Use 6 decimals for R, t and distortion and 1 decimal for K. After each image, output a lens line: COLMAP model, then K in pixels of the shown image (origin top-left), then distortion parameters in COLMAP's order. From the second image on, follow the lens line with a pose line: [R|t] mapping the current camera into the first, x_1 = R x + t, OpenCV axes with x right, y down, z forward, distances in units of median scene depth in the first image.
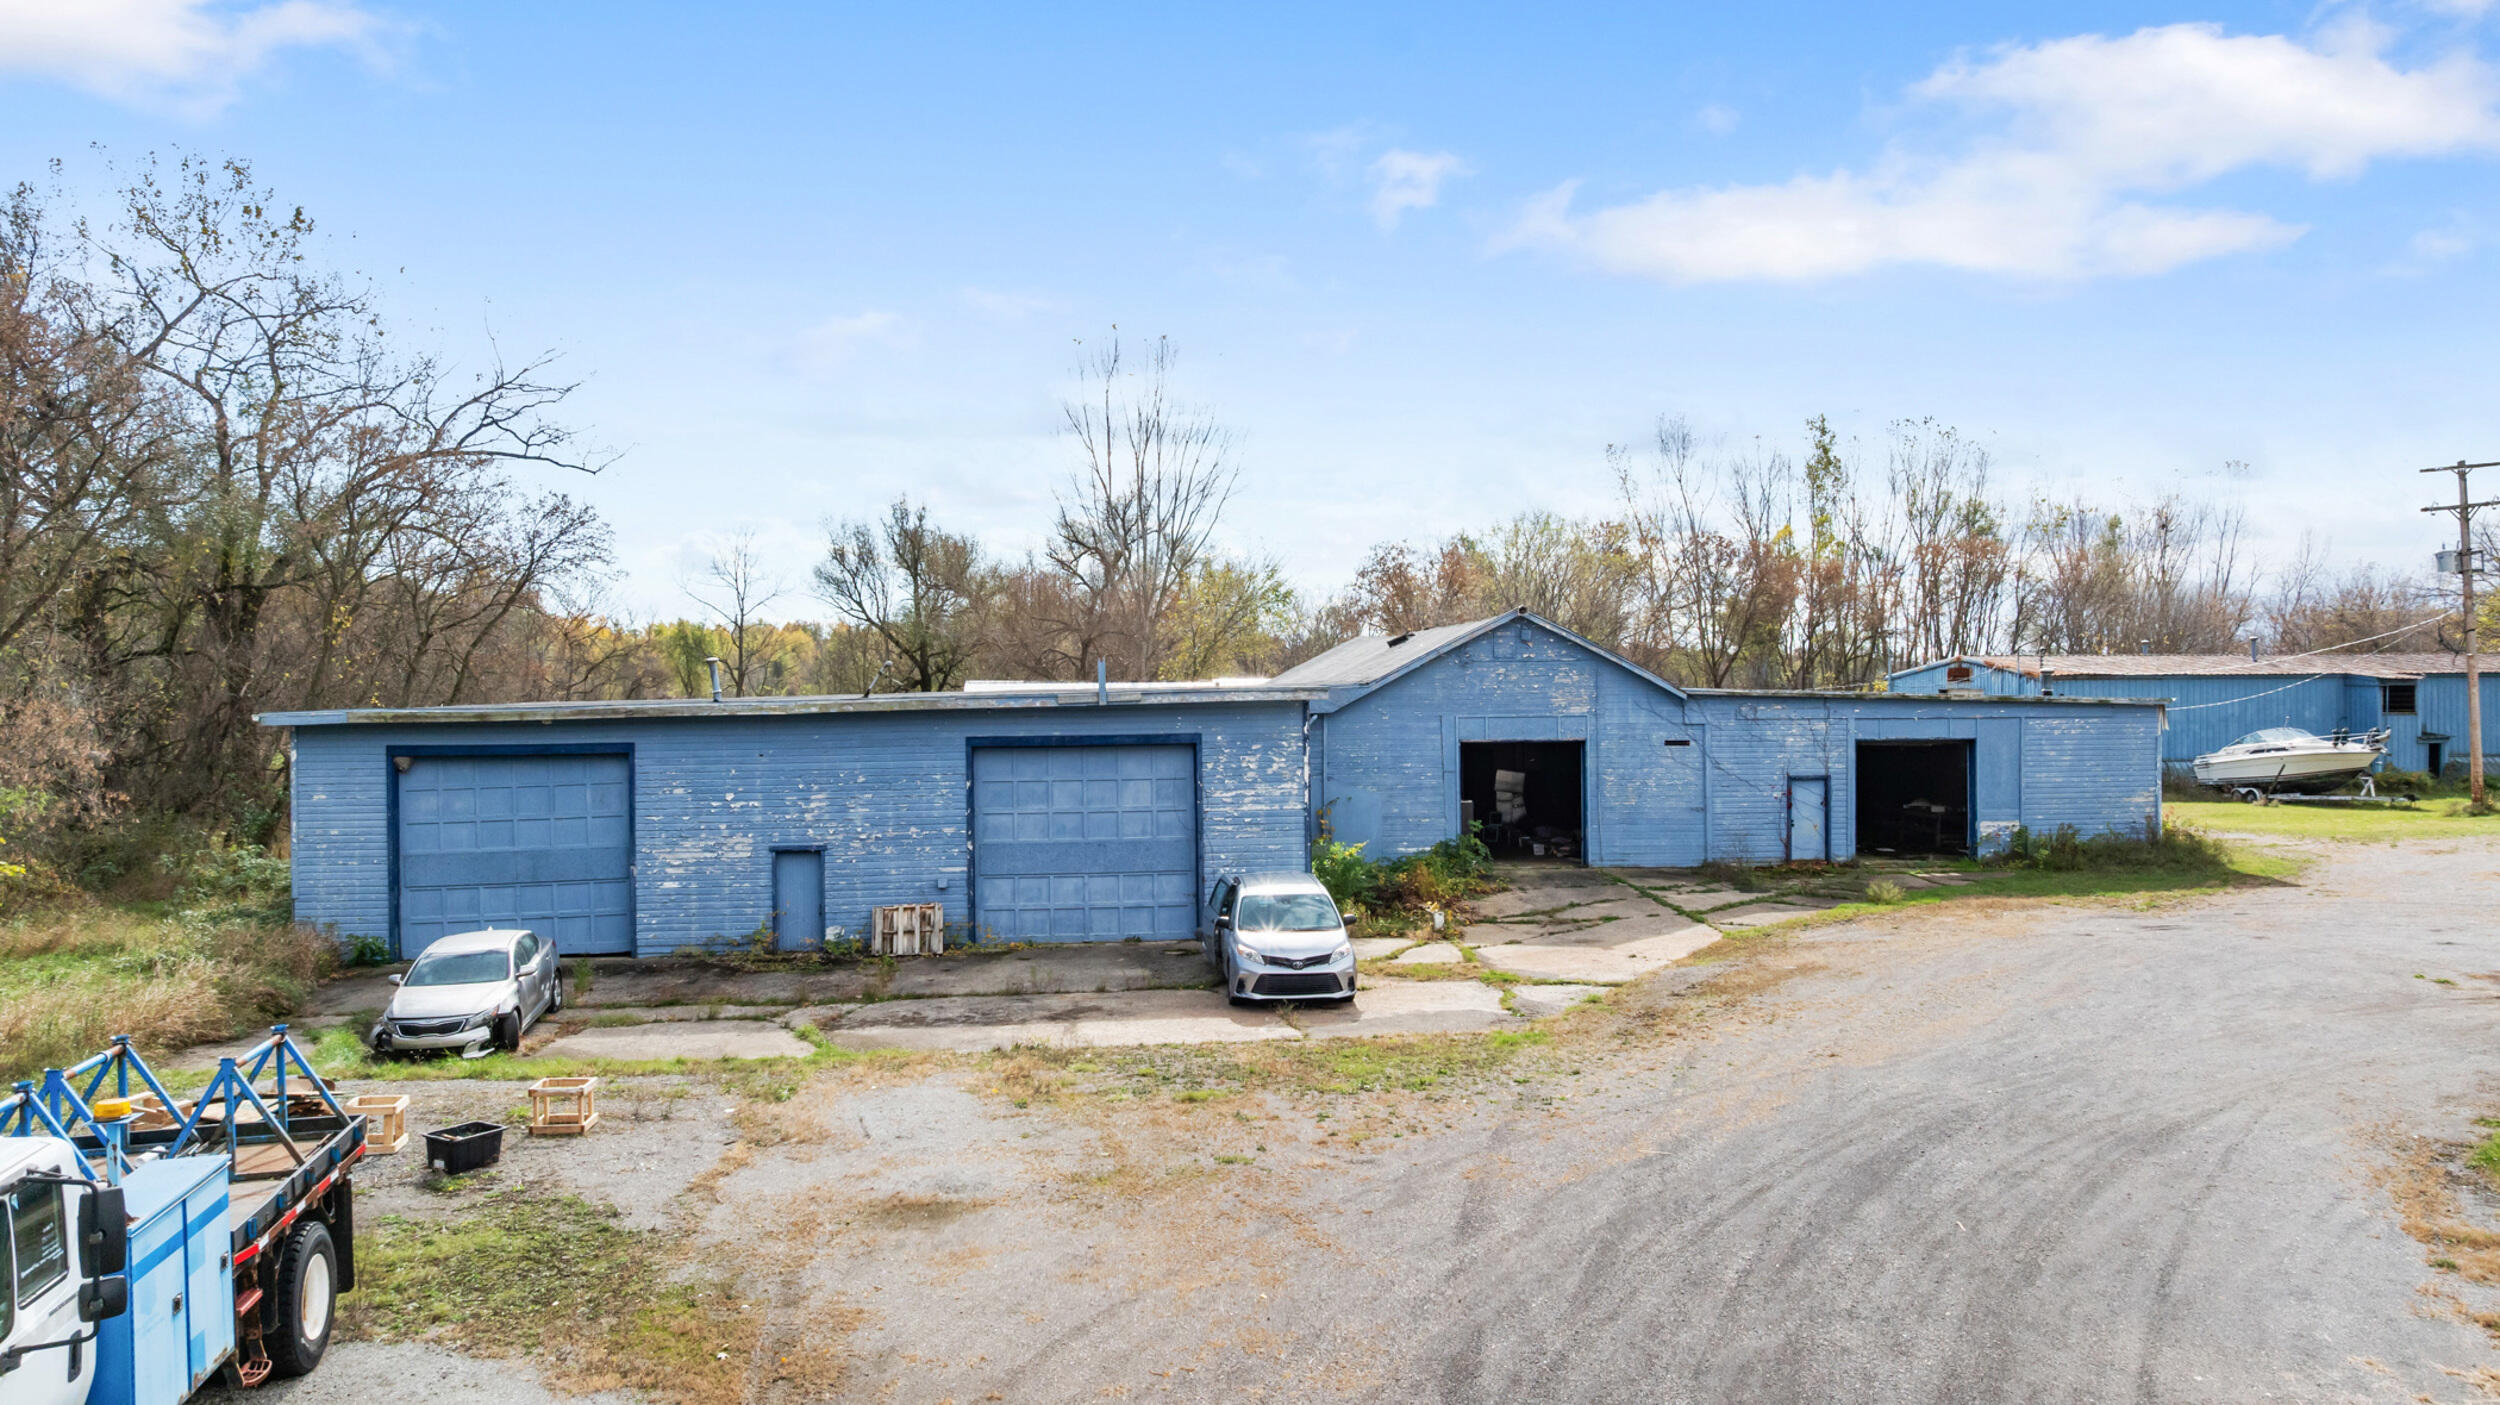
lens RADIAL K [[1751.7, 0, 1251.2], [0, 1751.7, 693.4], [0, 0, 1]] dist [-0.029658, 0.002324]
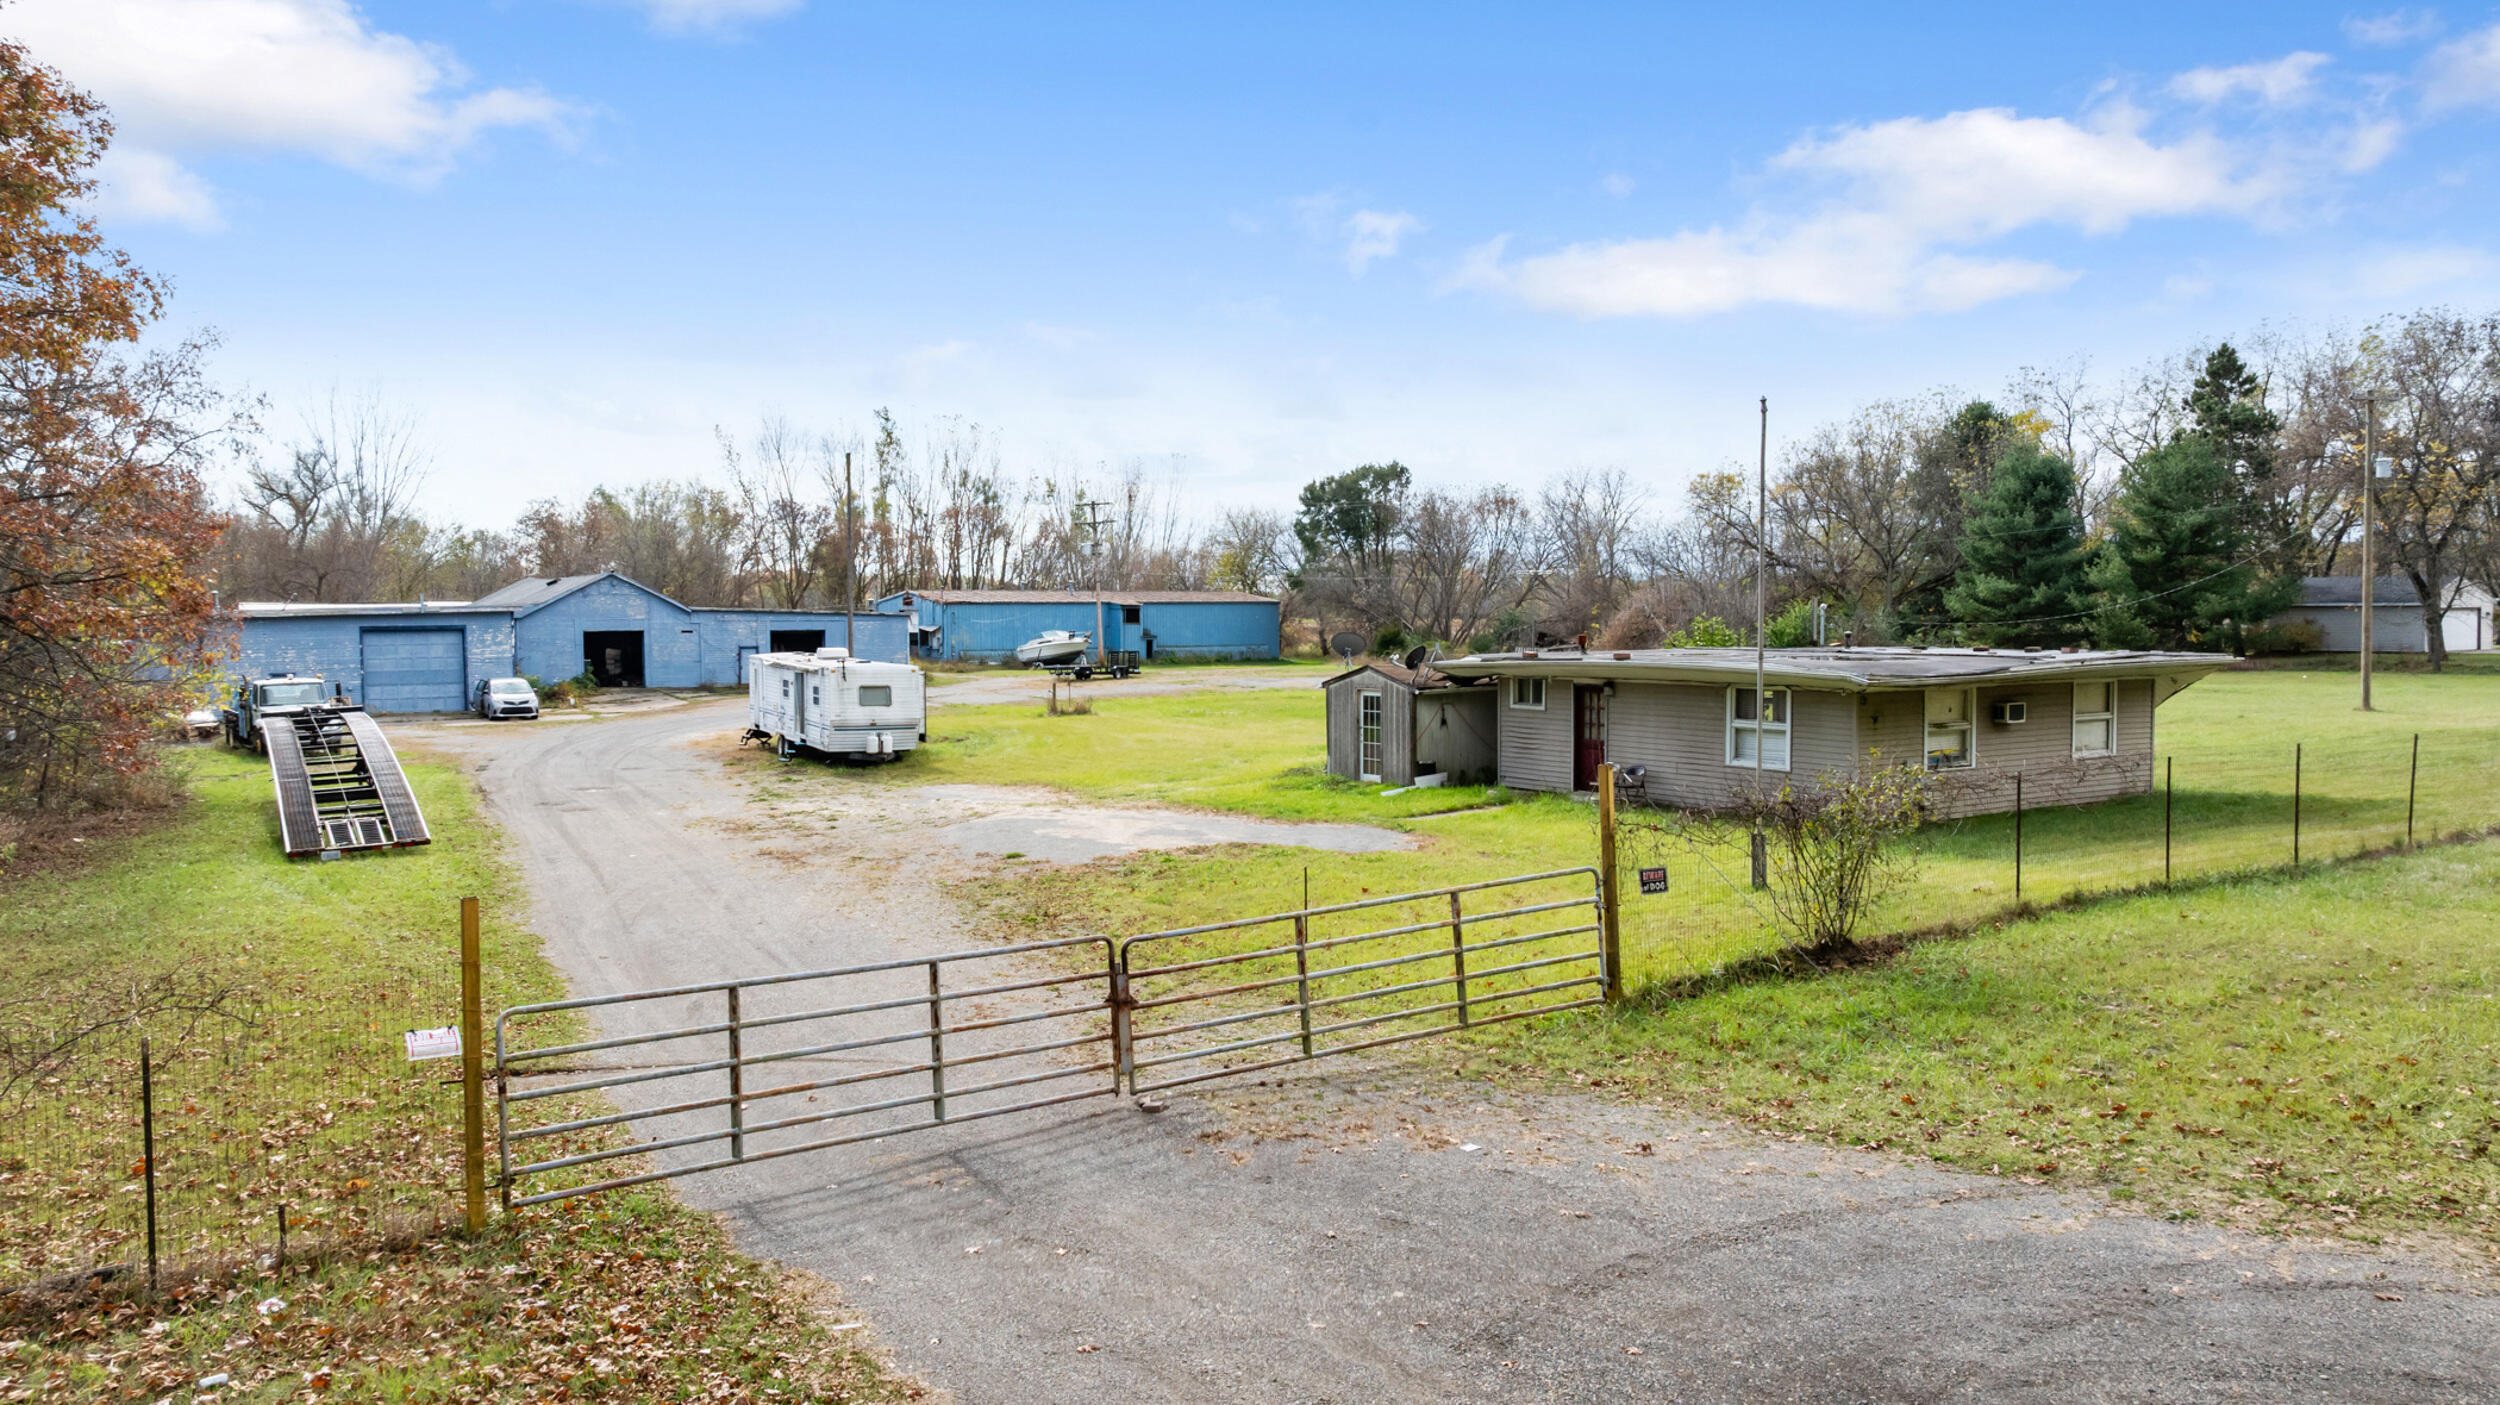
lens RADIAL K [[1751.7, 0, 1251.2], [0, 1751.7, 693.4], [0, 0, 1]] dist [-0.029658, 0.002324]
pose [[0.893737, -0.018474, 0.448212, -0.111015], [-0.000888, 0.999077, 0.042950, 0.010750], [-0.448591, -0.038783, 0.892895, -1.301393]]
